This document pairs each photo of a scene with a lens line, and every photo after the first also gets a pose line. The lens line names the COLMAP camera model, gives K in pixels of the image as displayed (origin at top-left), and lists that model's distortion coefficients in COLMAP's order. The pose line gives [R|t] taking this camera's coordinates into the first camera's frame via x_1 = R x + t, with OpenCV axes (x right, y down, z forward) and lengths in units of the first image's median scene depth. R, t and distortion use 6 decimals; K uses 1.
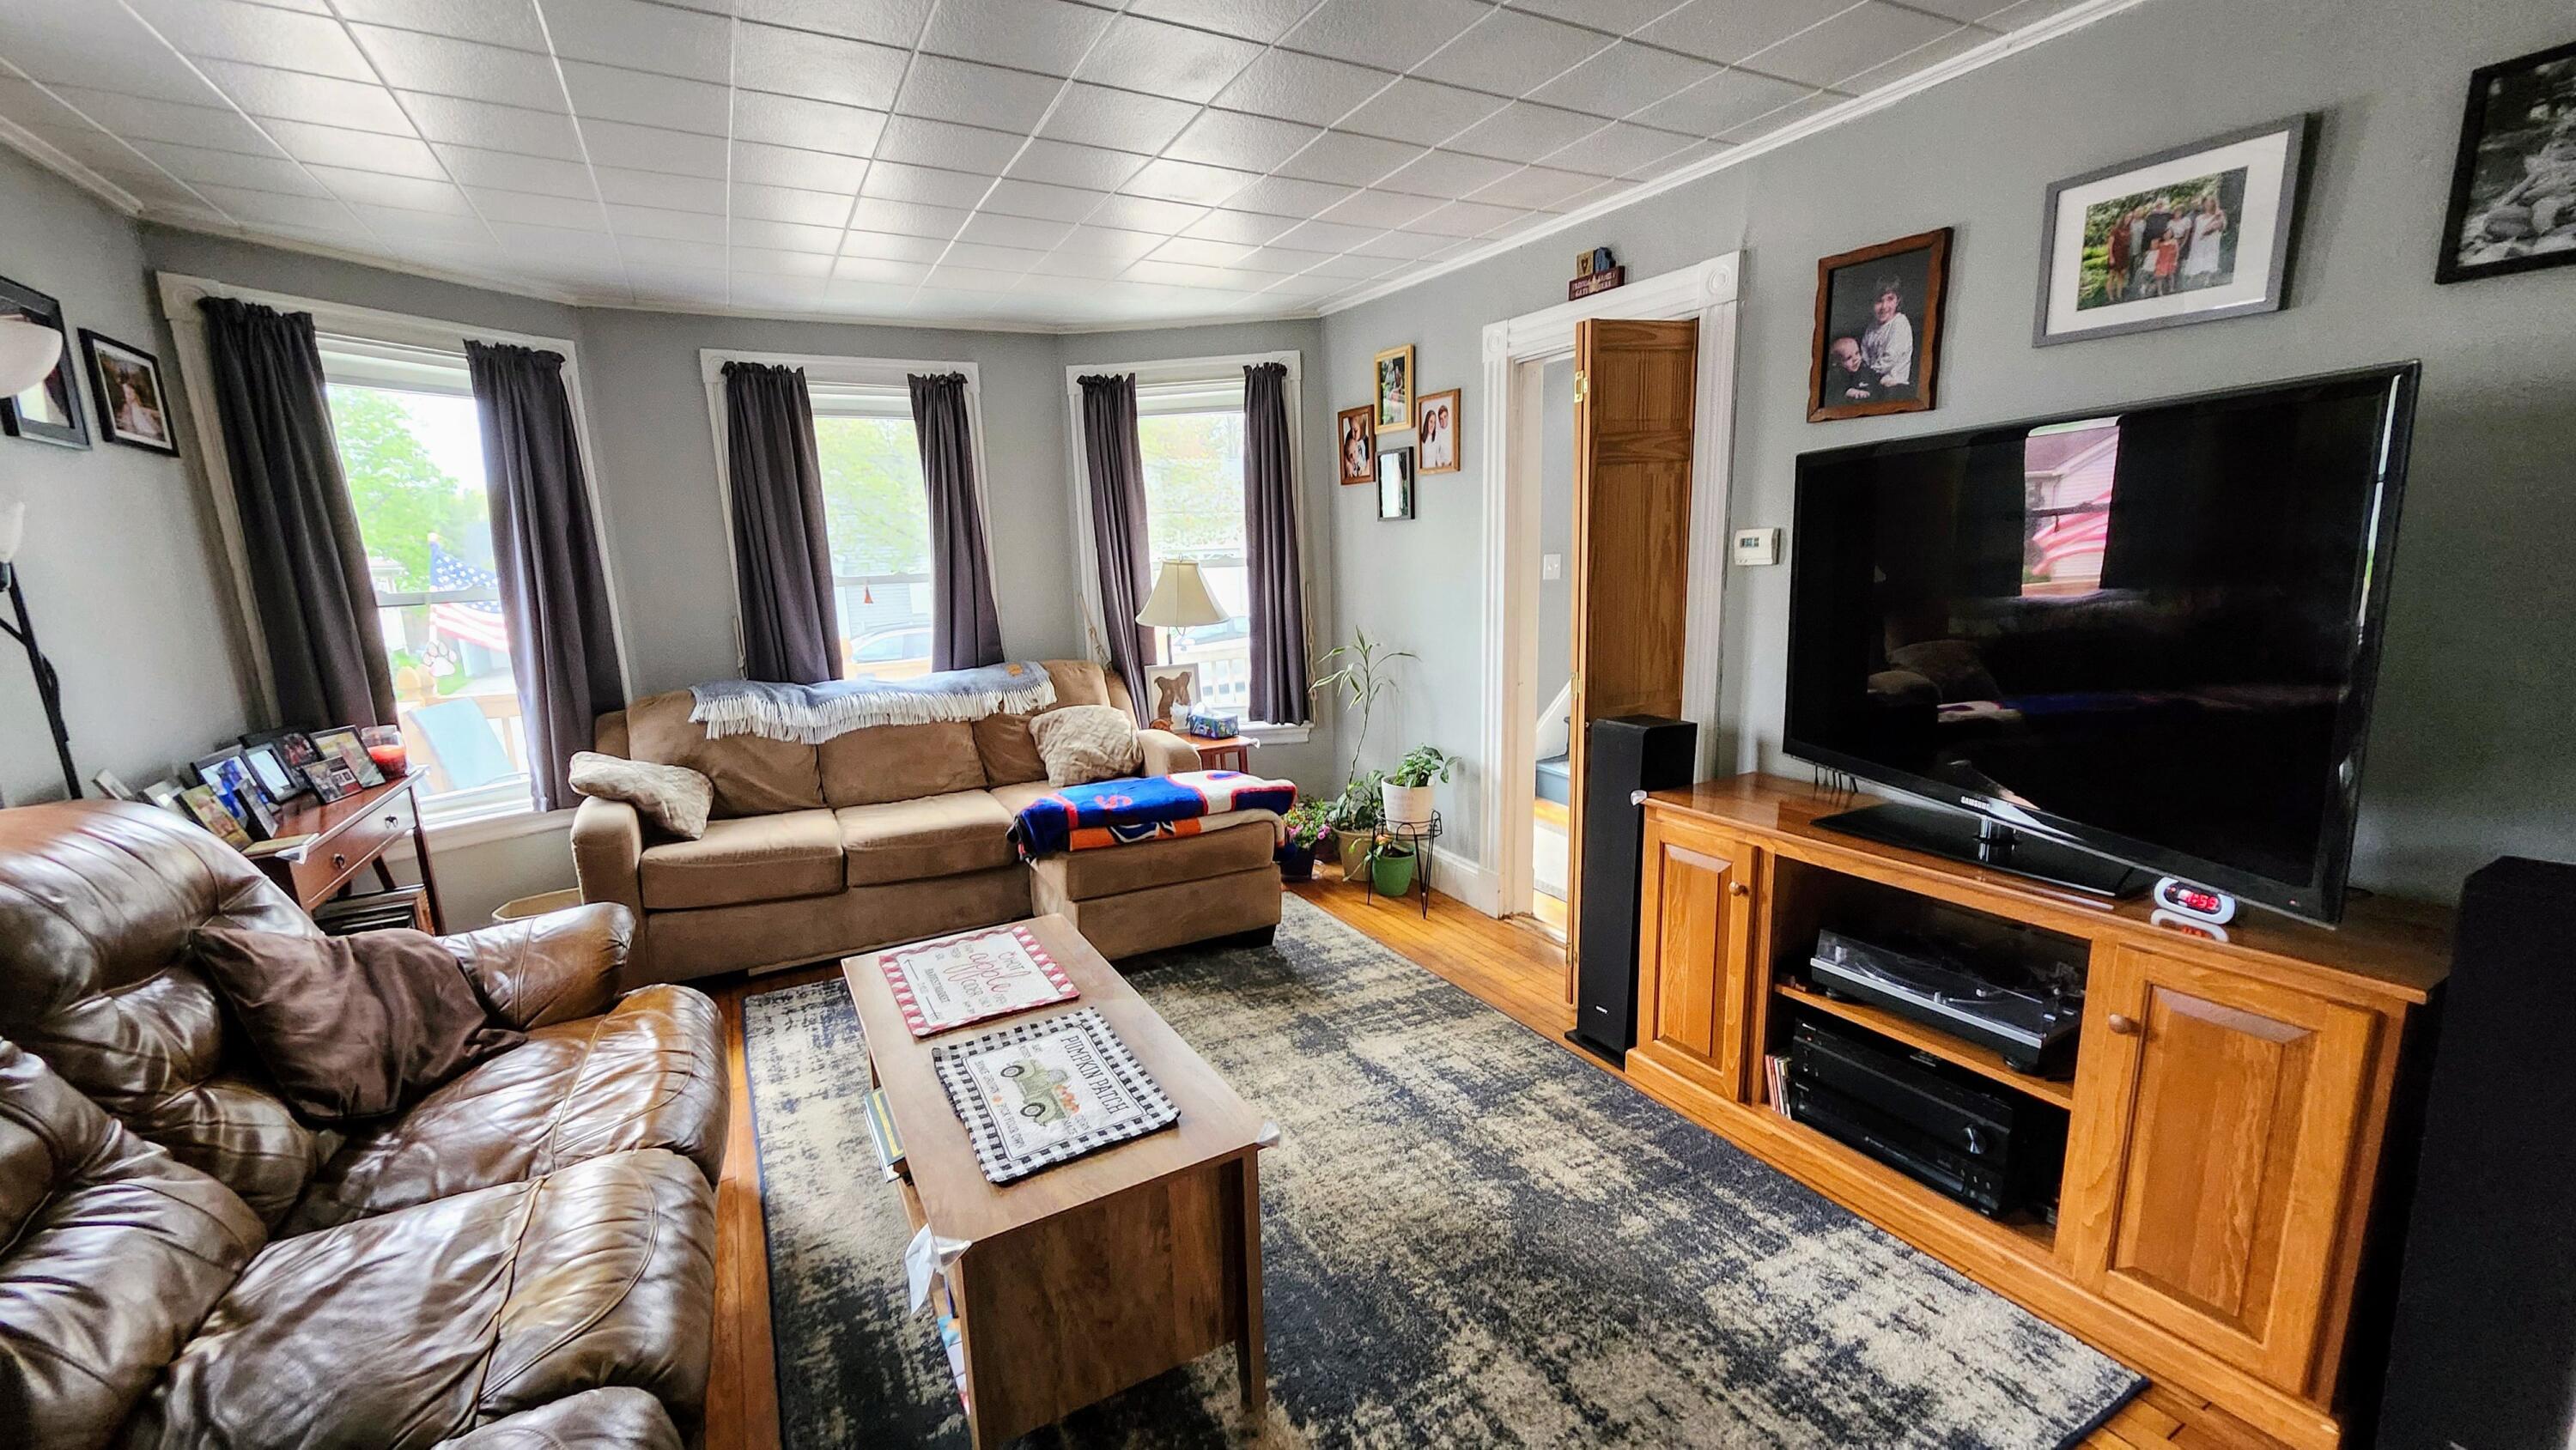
lens RADIAL K [[1024.1, 0, 1299.0], [0, 1024.1, 738.3], [0, 0, 1]] dist [0.003489, -0.000410]
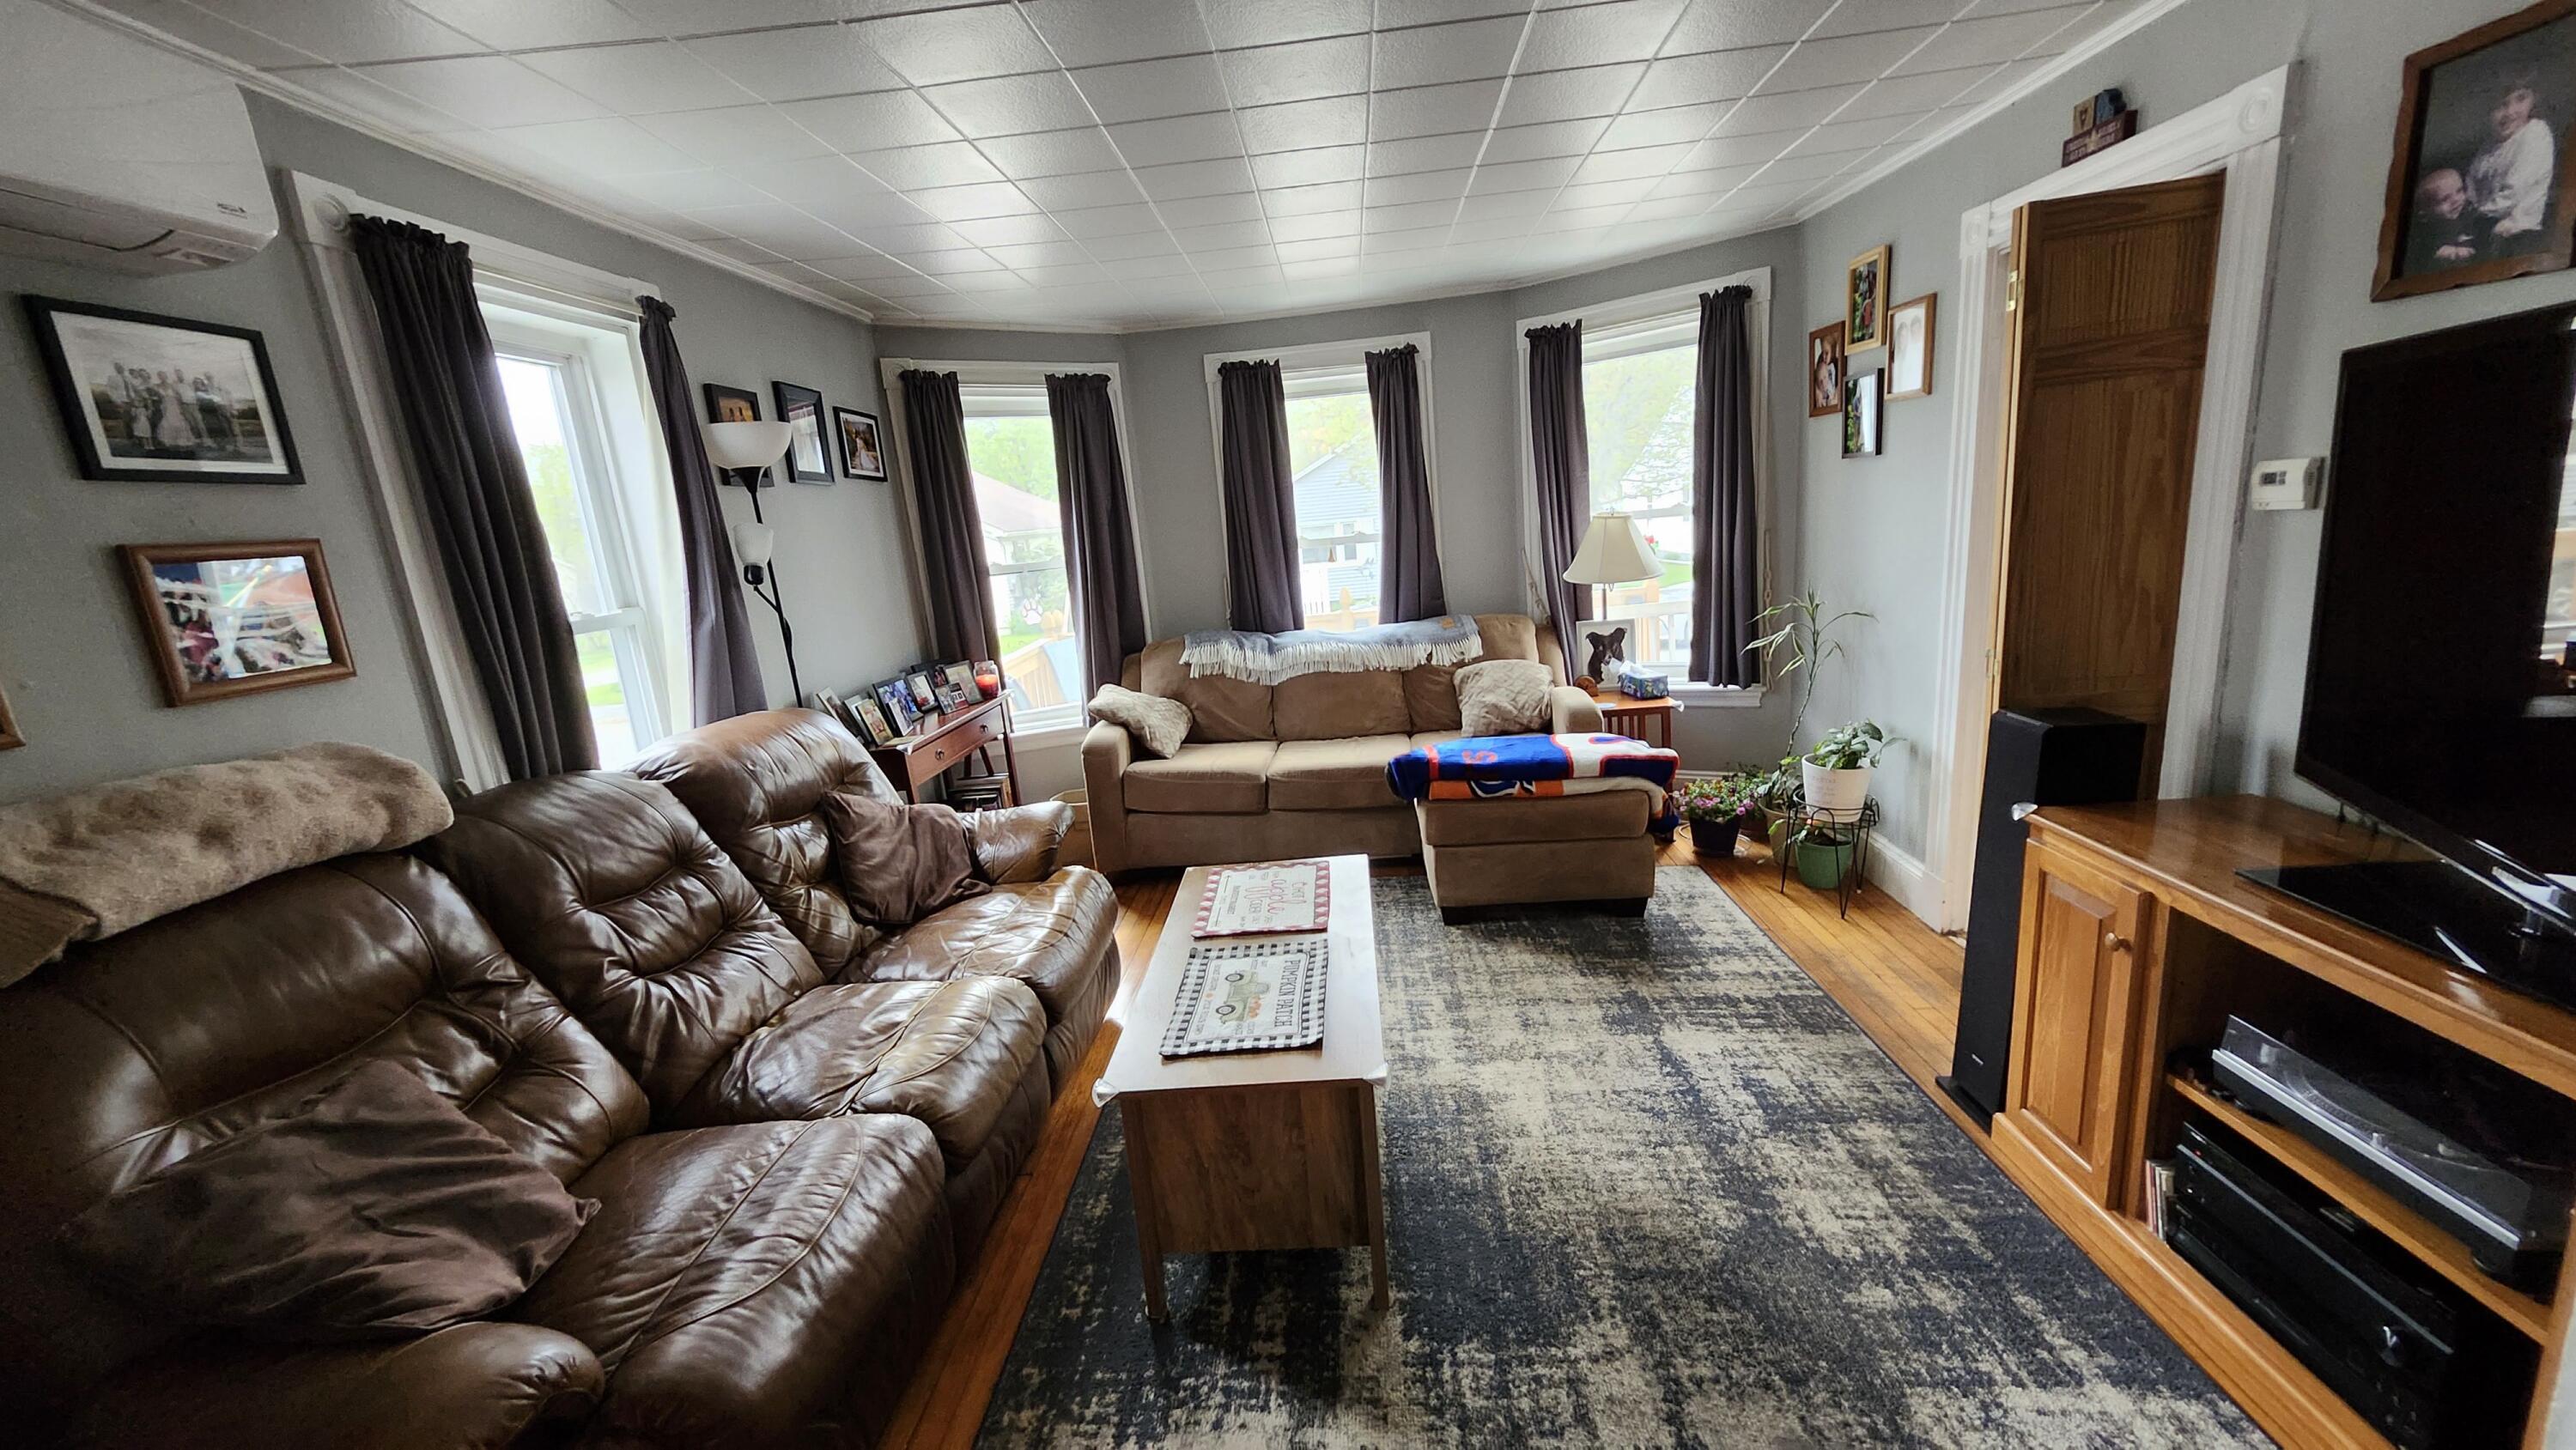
lens RADIAL K [[1034.0, 0, 1290.3], [0, 1034.0, 742.0], [0, 0, 1]] dist [0.001657, -0.000056]
pose [[0.844124, 0.078326, -0.530395, 0.262640], [-0.043425, 0.996009, 0.077973, -0.033802], [0.534386, -0.042786, 0.844157, 0.006216]]
